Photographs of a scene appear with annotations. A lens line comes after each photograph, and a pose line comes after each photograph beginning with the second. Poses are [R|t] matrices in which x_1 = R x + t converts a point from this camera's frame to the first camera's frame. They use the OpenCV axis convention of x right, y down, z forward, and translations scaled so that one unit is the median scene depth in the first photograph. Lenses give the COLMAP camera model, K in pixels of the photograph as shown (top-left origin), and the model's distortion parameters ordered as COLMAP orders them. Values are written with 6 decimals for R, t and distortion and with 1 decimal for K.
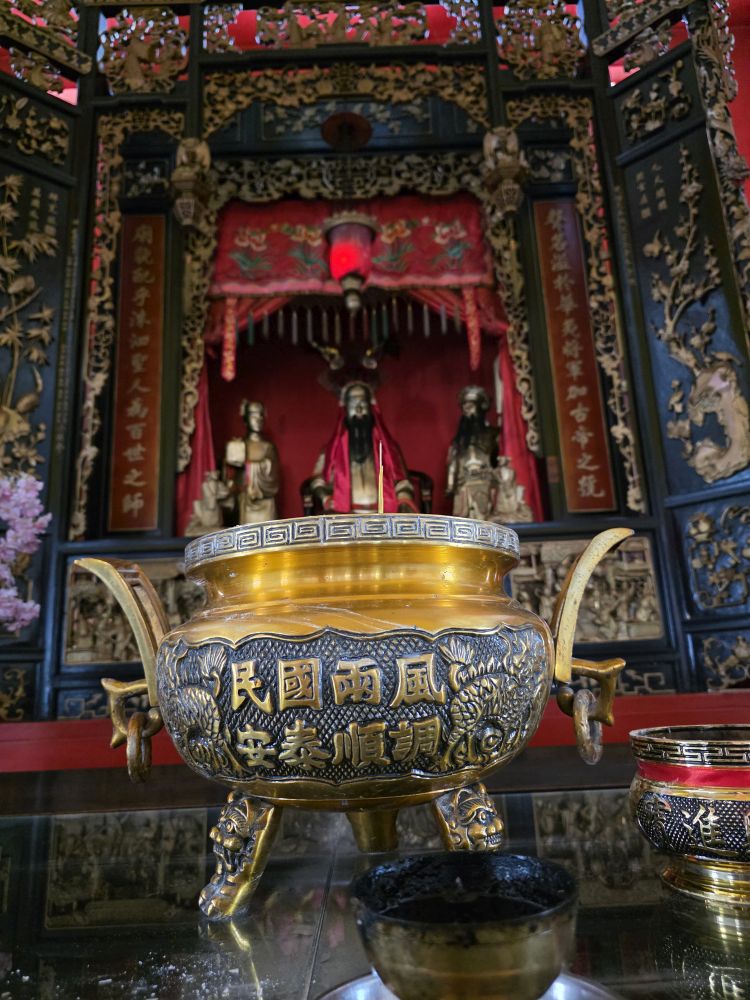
lens RADIAL K [[670.1, 0, 372.3], [0, 670.1, 505.4], [0, 0, 1]] dist [0.045918, -0.044323]
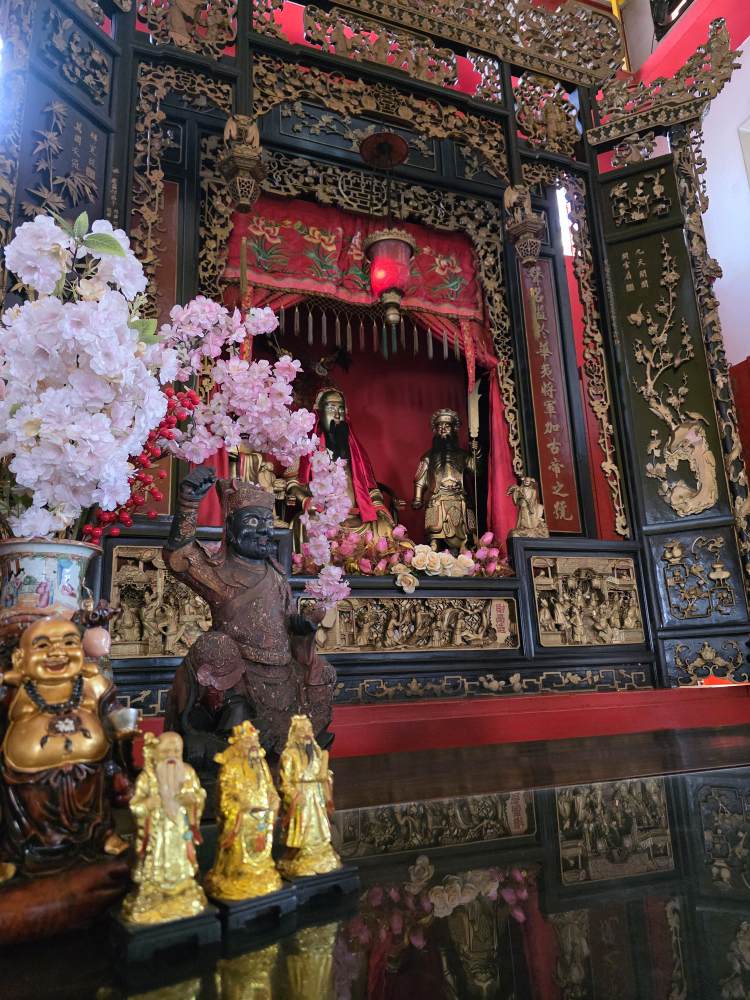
lens RADIAL K [[670.1, 0, 352.3], [0, 670.1, 511.7], [0, 0, 1]] dist [0.045918, -0.044323]
pose [[0.937623, 0.087403, 0.336487, -0.396418], [-0.082630, 0.996172, -0.028509, 0.034647], [-0.337691, -0.001074, 0.941256, 0.039113]]
